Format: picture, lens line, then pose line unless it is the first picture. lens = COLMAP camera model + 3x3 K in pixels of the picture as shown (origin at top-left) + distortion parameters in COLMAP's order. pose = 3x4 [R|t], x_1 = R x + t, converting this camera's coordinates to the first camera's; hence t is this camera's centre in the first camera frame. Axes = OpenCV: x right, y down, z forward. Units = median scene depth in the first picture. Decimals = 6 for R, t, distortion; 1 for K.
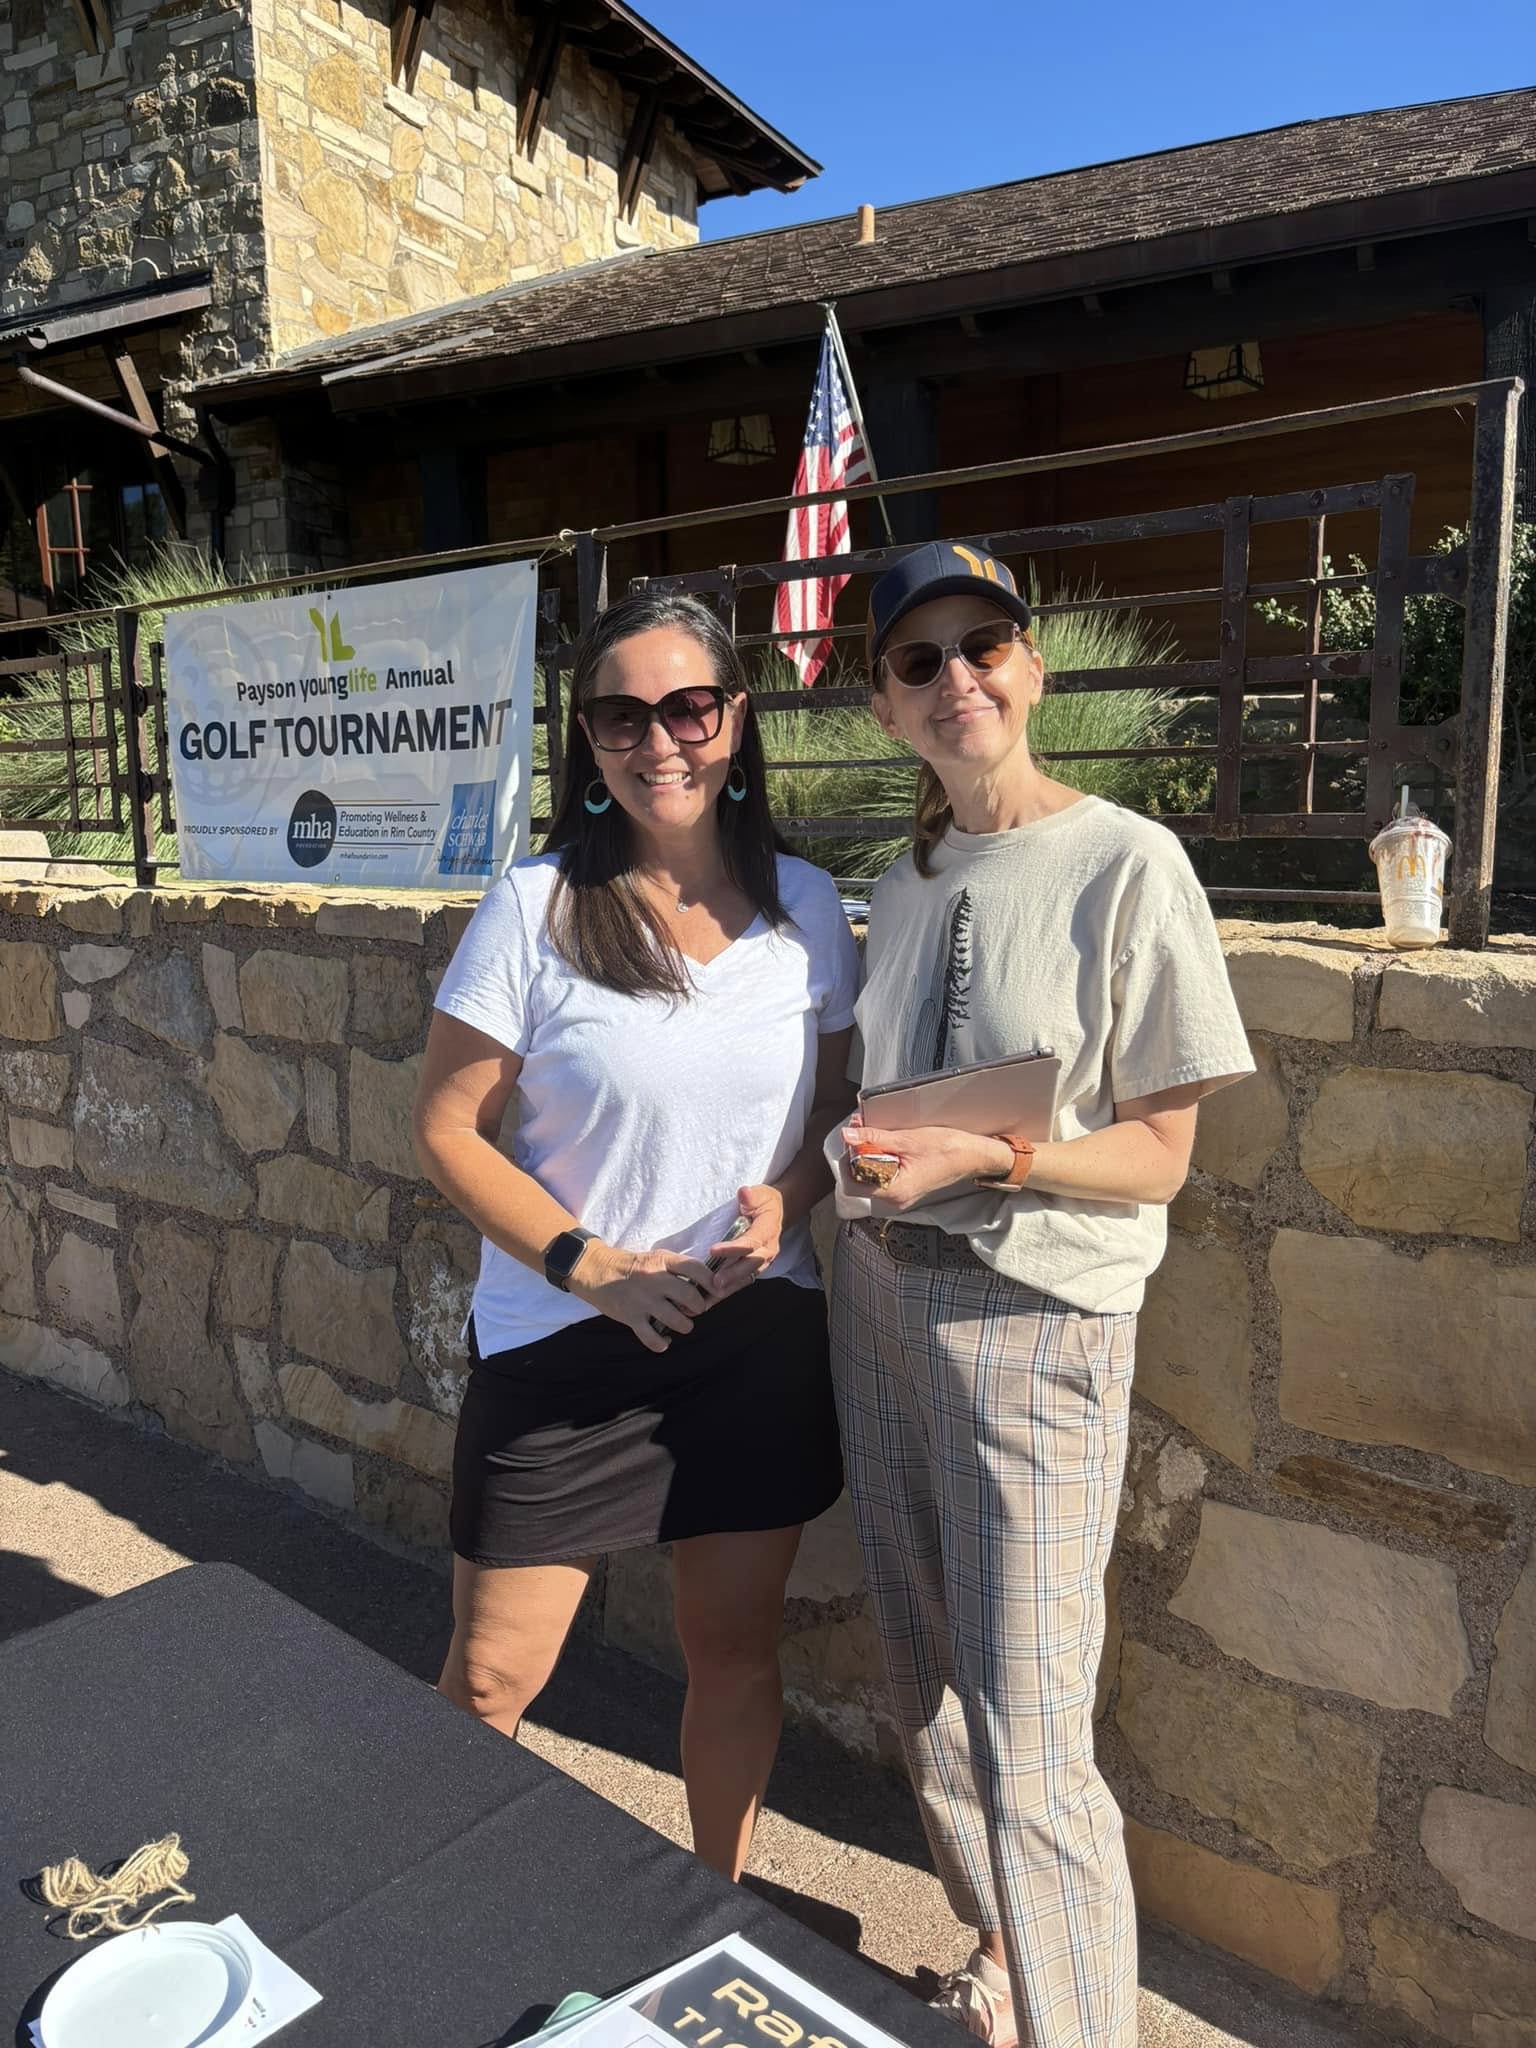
lens RADIAL K [[1537.1, 0, 757.5], [0, 1537.1, 1026.0], [0, 0, 1]] dist [0.053166, -0.059020]
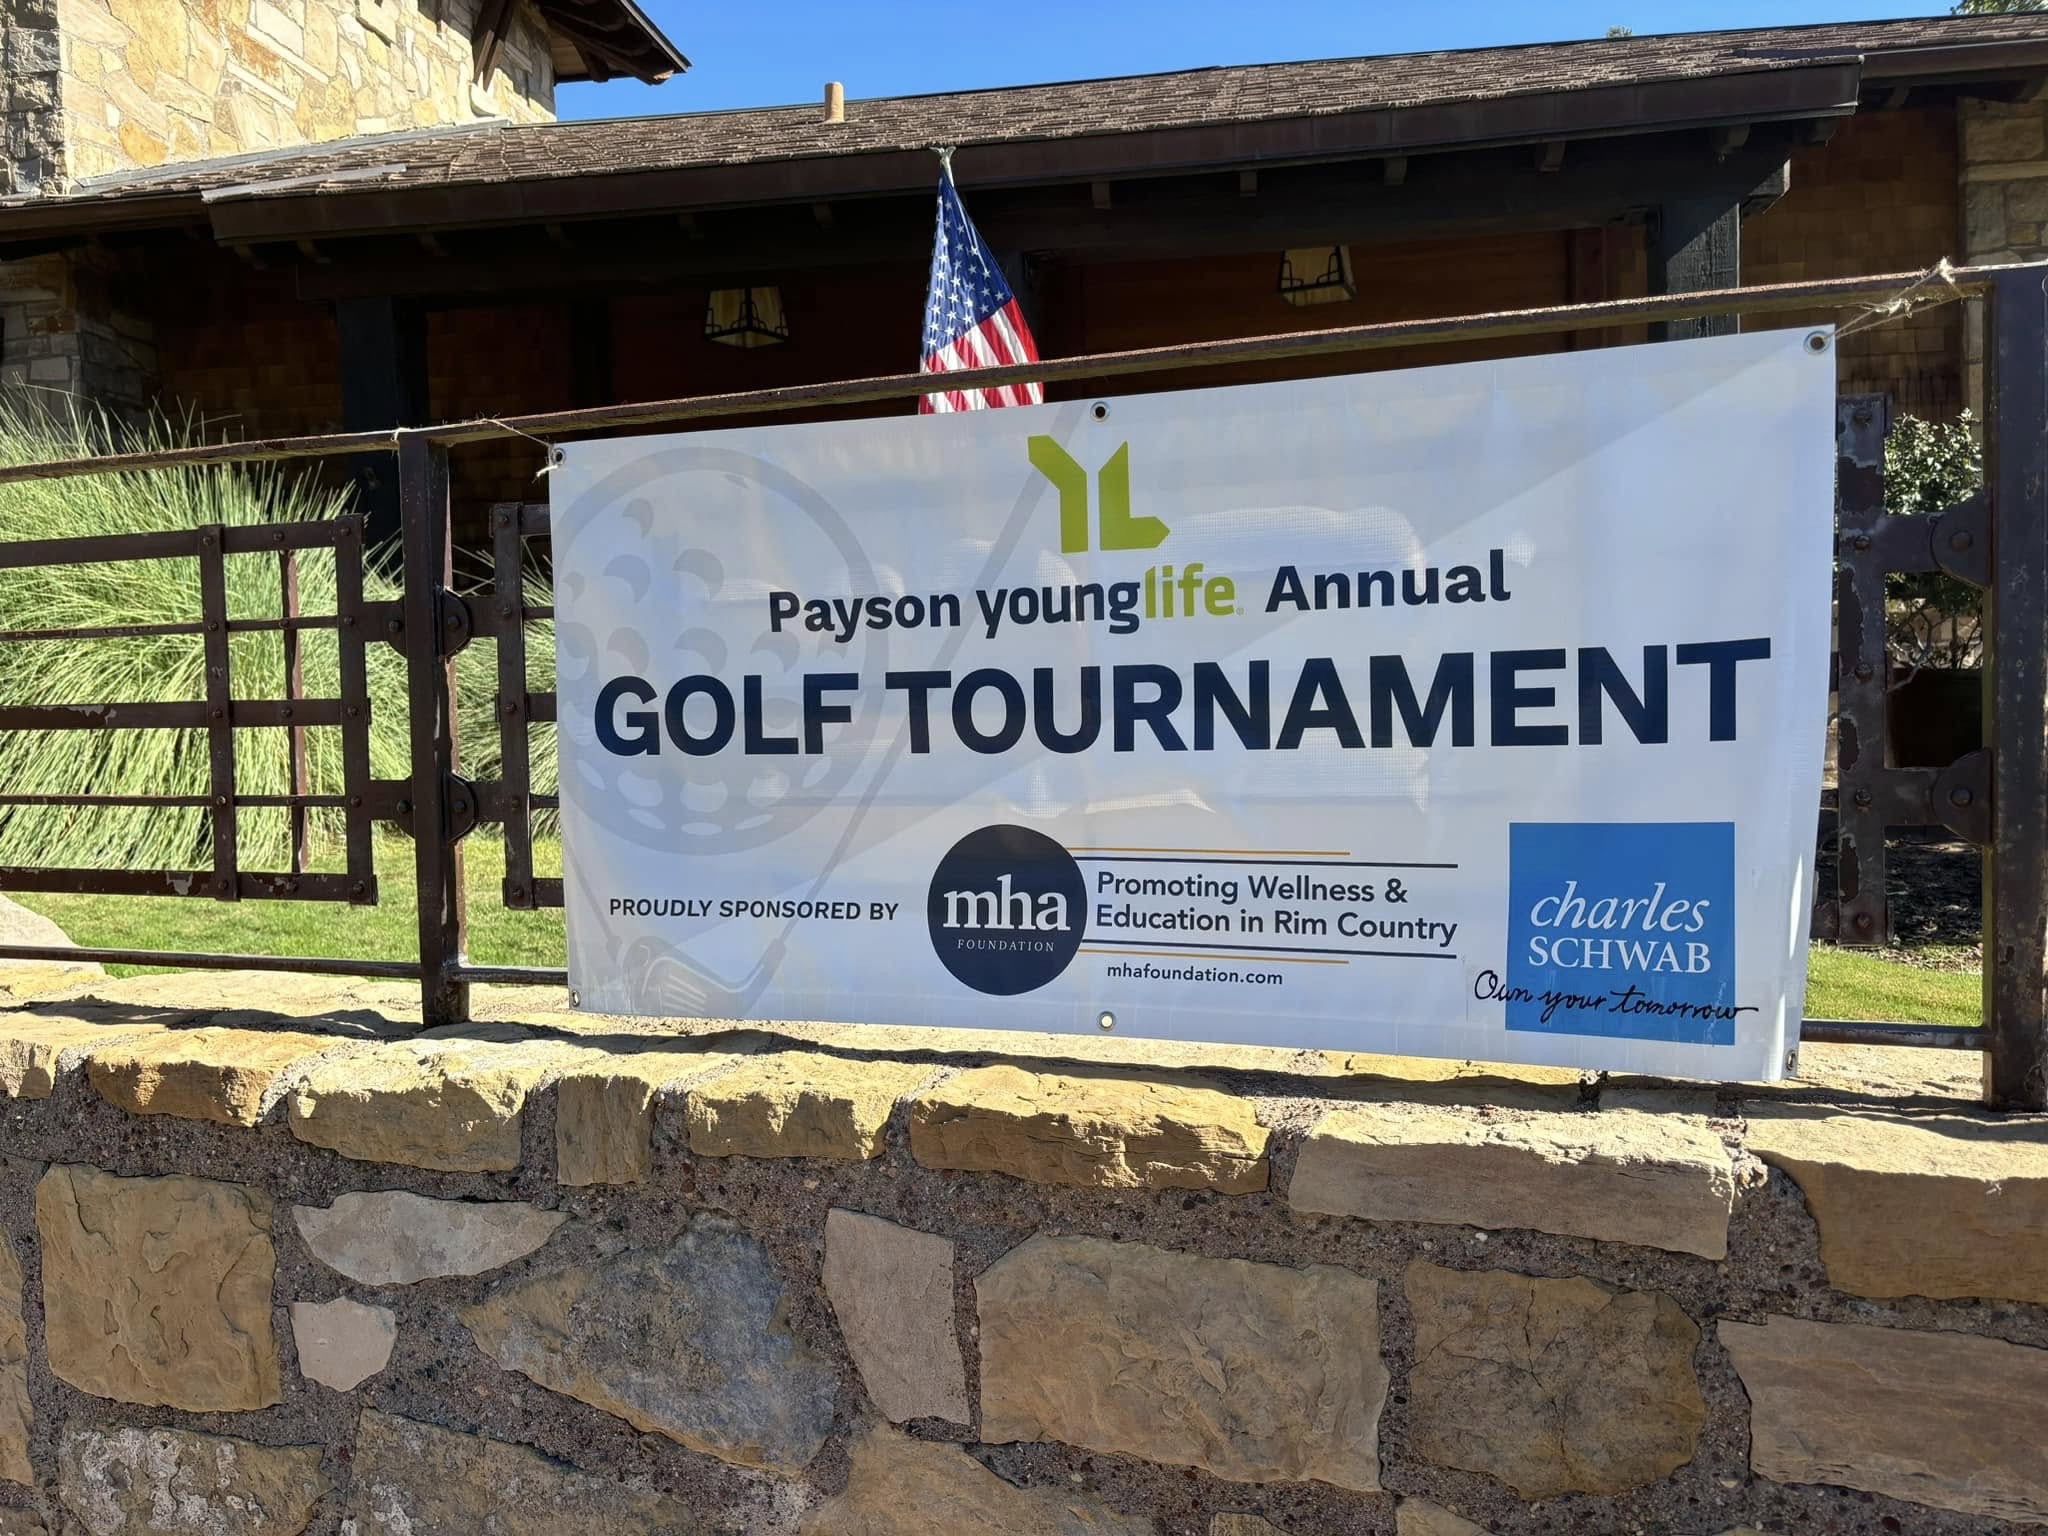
lens RADIAL K [[1537.1, 0, 1037.7], [0, 1537.1, 771.5], [0, 0, 1]] dist [0.053166, -0.059020]
pose [[0.947506, -0.023503, 0.318872, -0.372217], [0.057625, 0.993517, -0.097999, -0.108272], [-0.314501, 0.111230, 0.942718, 0.496399]]
